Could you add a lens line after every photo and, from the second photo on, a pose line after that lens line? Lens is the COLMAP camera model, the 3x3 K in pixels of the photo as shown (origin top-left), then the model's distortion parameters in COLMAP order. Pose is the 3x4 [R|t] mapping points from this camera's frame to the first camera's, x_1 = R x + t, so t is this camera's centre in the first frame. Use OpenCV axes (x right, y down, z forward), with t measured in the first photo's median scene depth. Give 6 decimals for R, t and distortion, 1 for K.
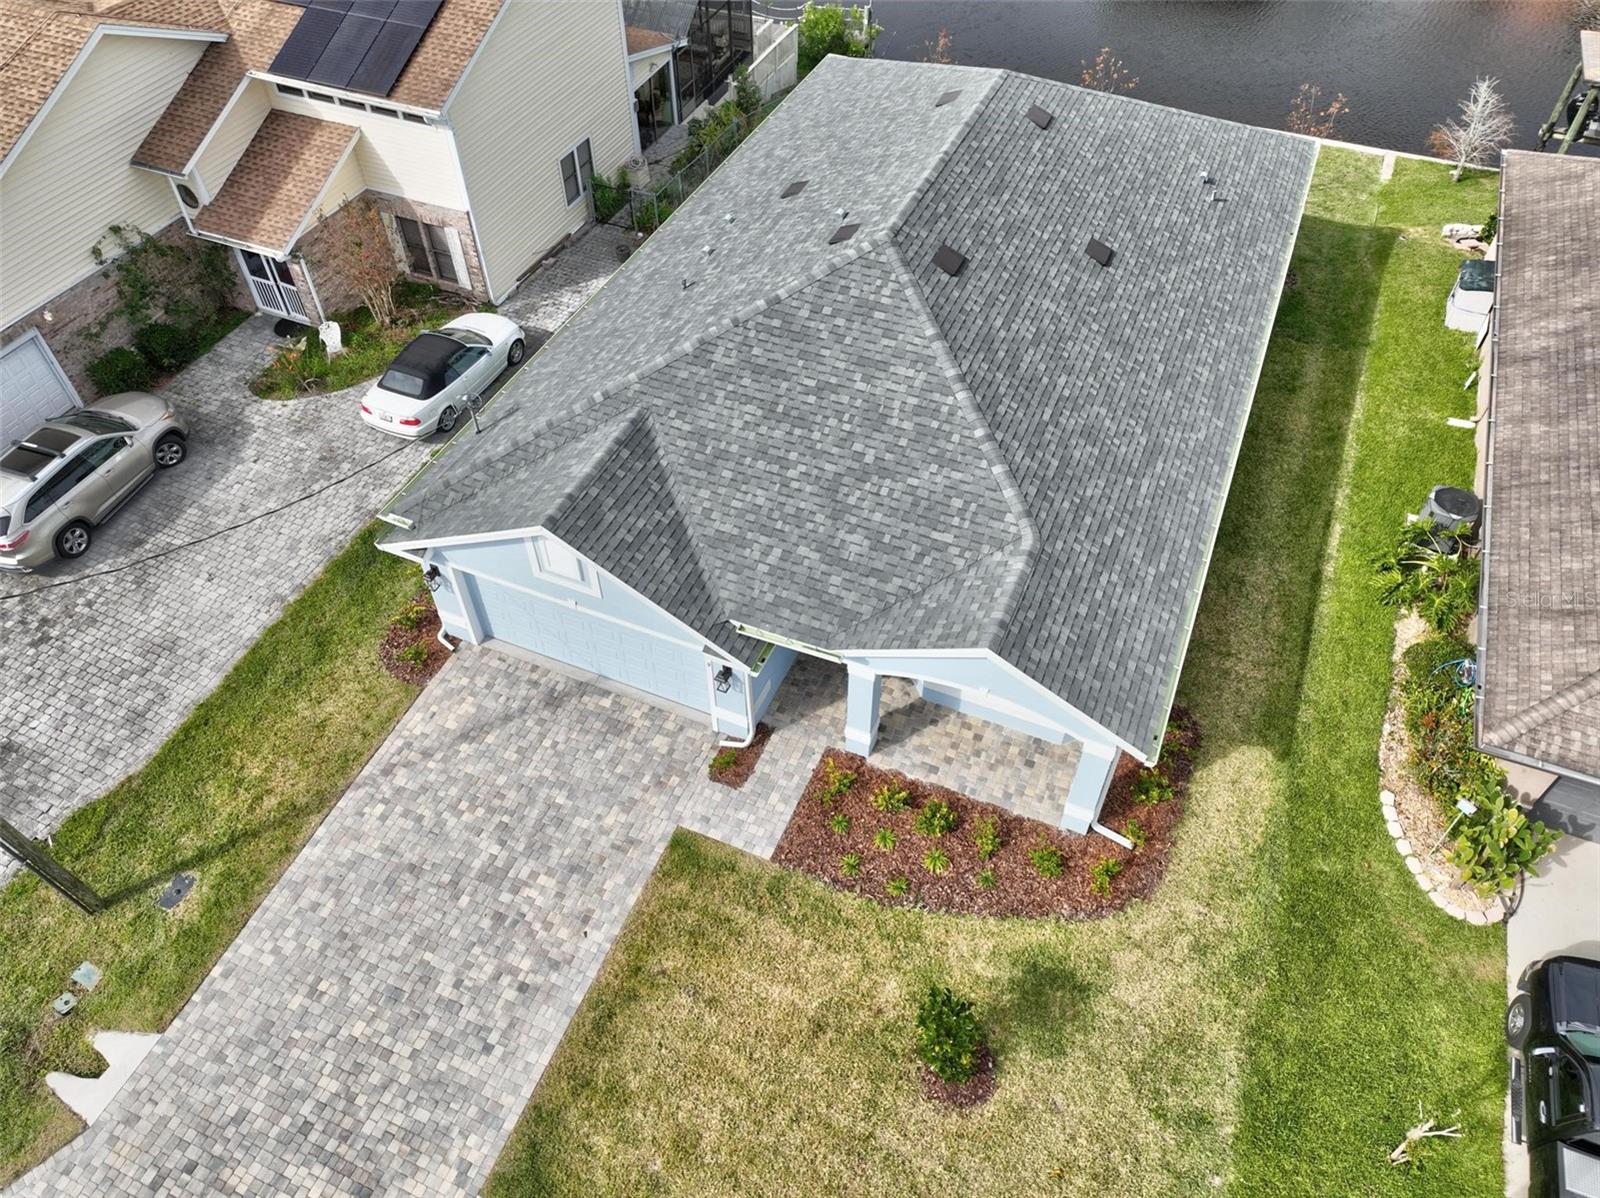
lens RADIAL K [[1123.0, 0, 801.8], [0, 1123.0, 605.7], [0, 0, 1]] dist [-0.001553, 0.016916]
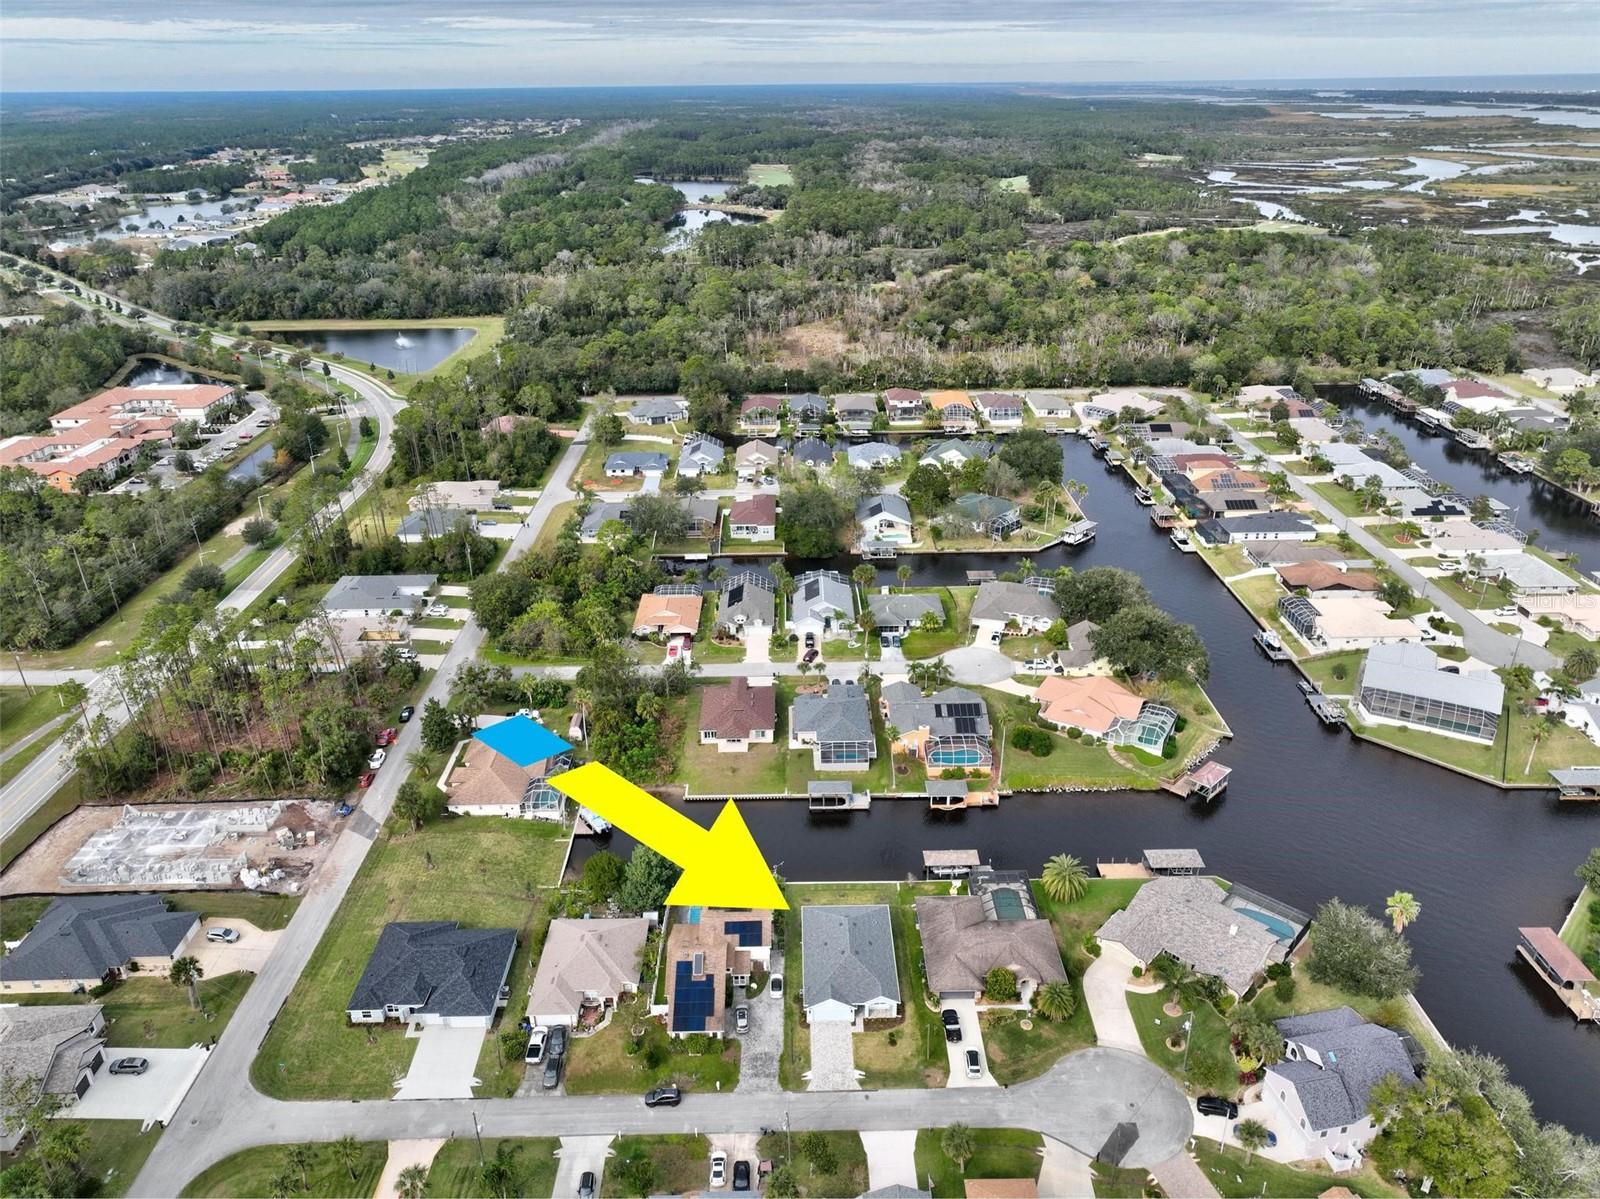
lens RADIAL K [[1123.0, 0, 802.5], [0, 1123.0, 593.0], [0, 0, 1]] dist [-0.001553, 0.016916]
pose [[0.912608, -0.172803, 0.370522, -2.833944], [0.309447, 0.884246, -0.349788, 0.116017], [-0.267188, 0.433876, 0.860443, -7.126184]]
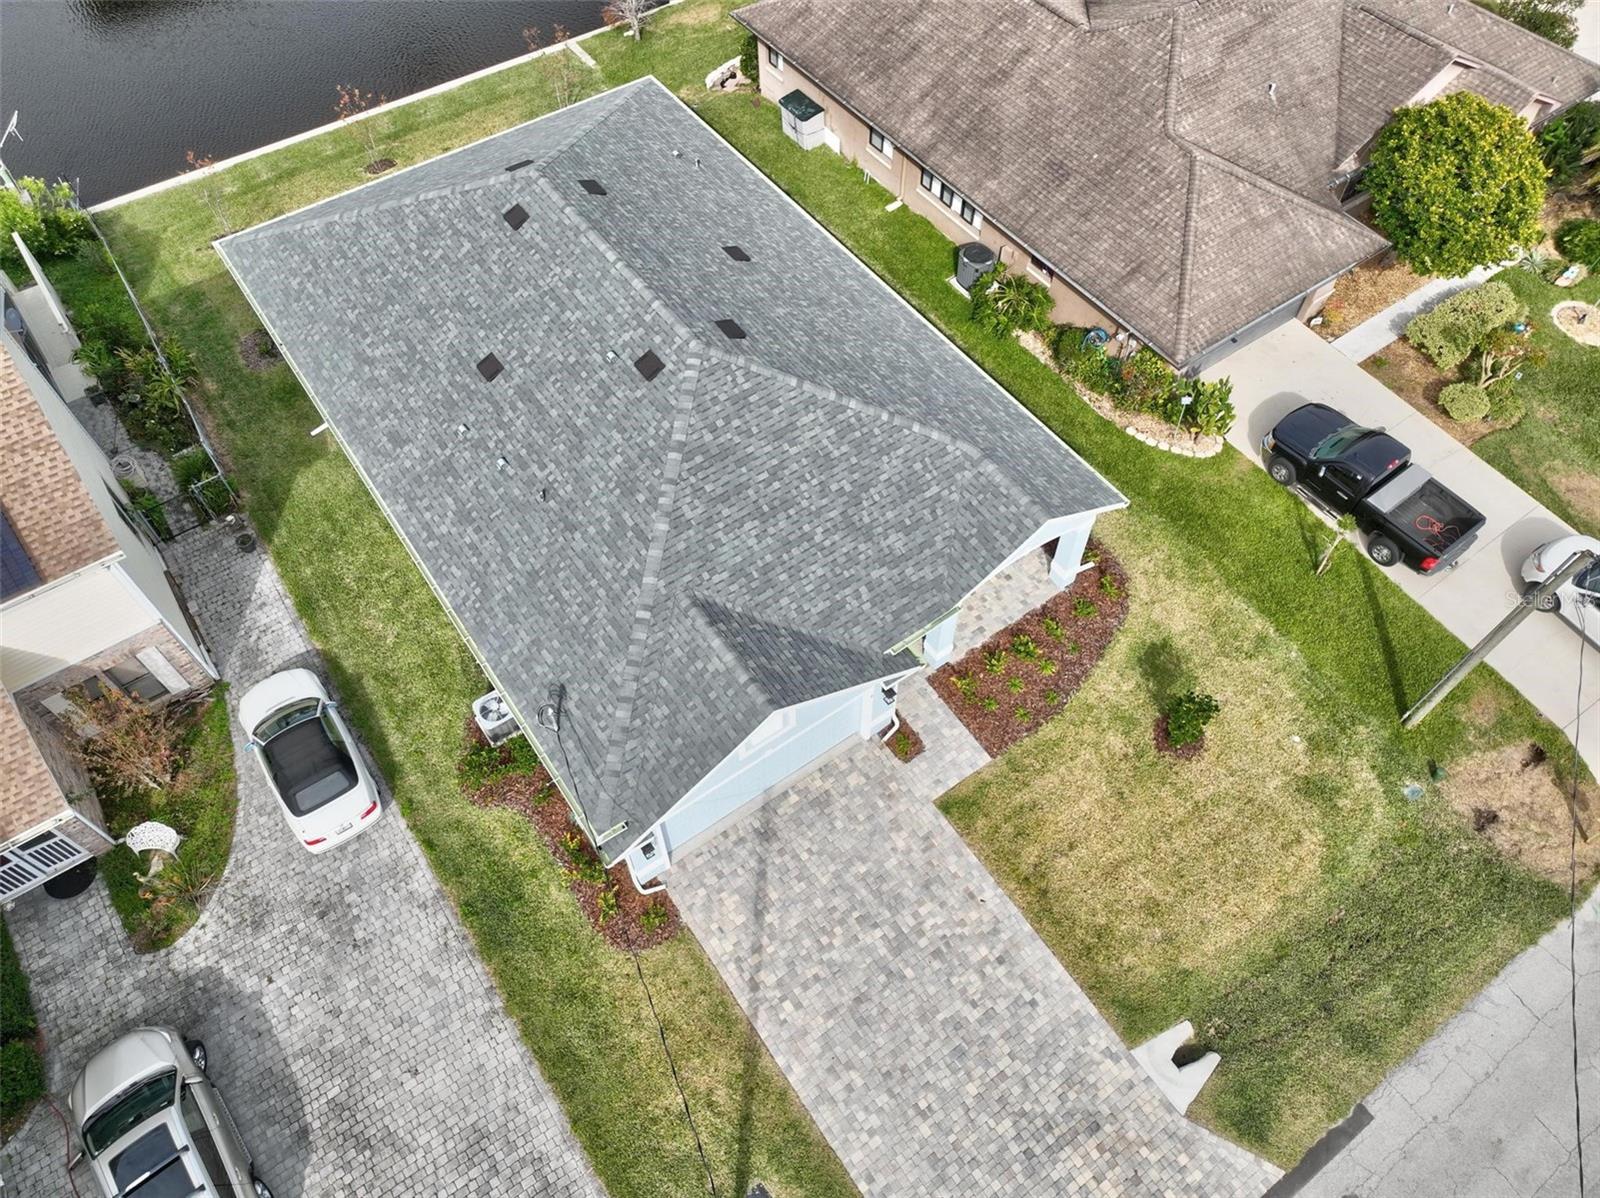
lens RADIAL K [[1123.0, 0, 799.2], [0, 1123.0, 604.1], [0, 0, 1]] dist [-0.001553, 0.016916]
pose [[0.523636, -0.705109, 0.478150, -0.617289], [0.641338, 0.695694, 0.323566, -0.449624], [-0.560795, 0.137225, 0.816503, 0.021593]]
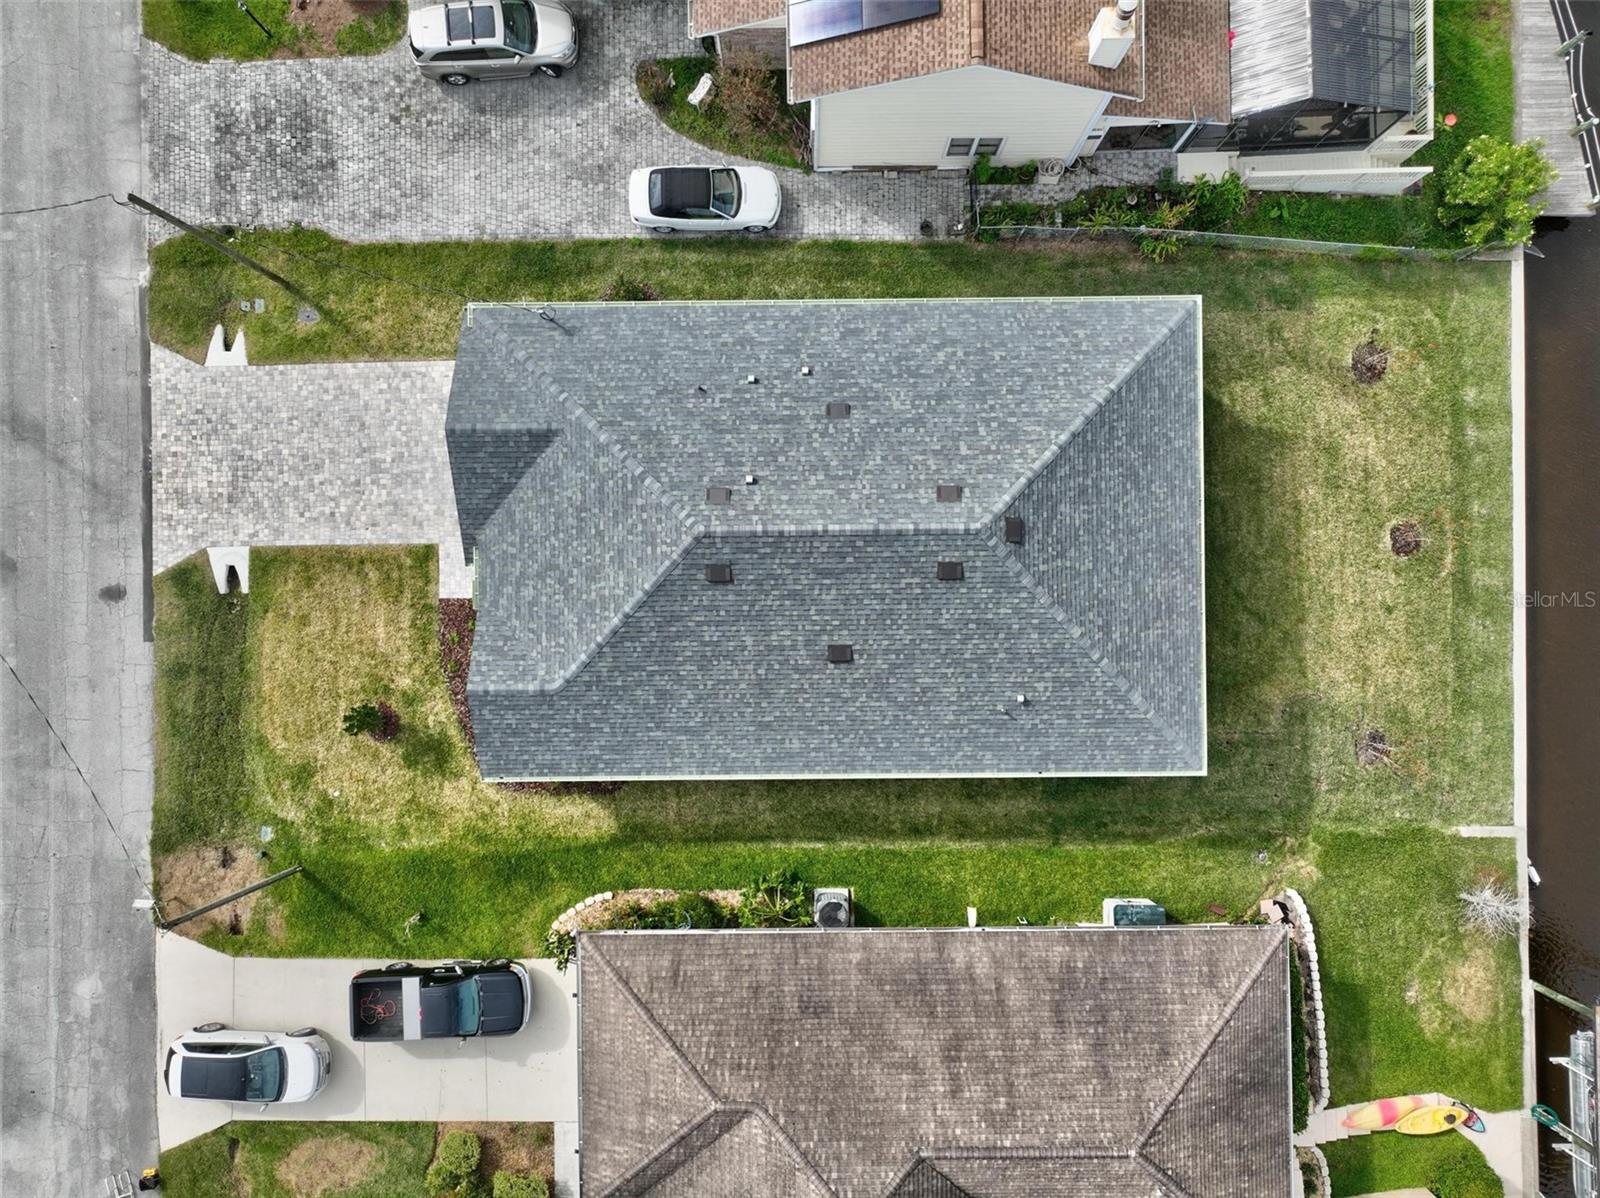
lens RADIAL K [[1123.0, 0, 799.7], [0, 1123.0, 601.7], [0, 0, 1]] dist [-0.001553, 0.016916]
pose [[0.405215, 0.914213, -0.003966, 0.216050], [-0.683125, 0.305665, 0.663256, -1.352543], [0.607569, -0.266052, 0.748382, -0.037498]]
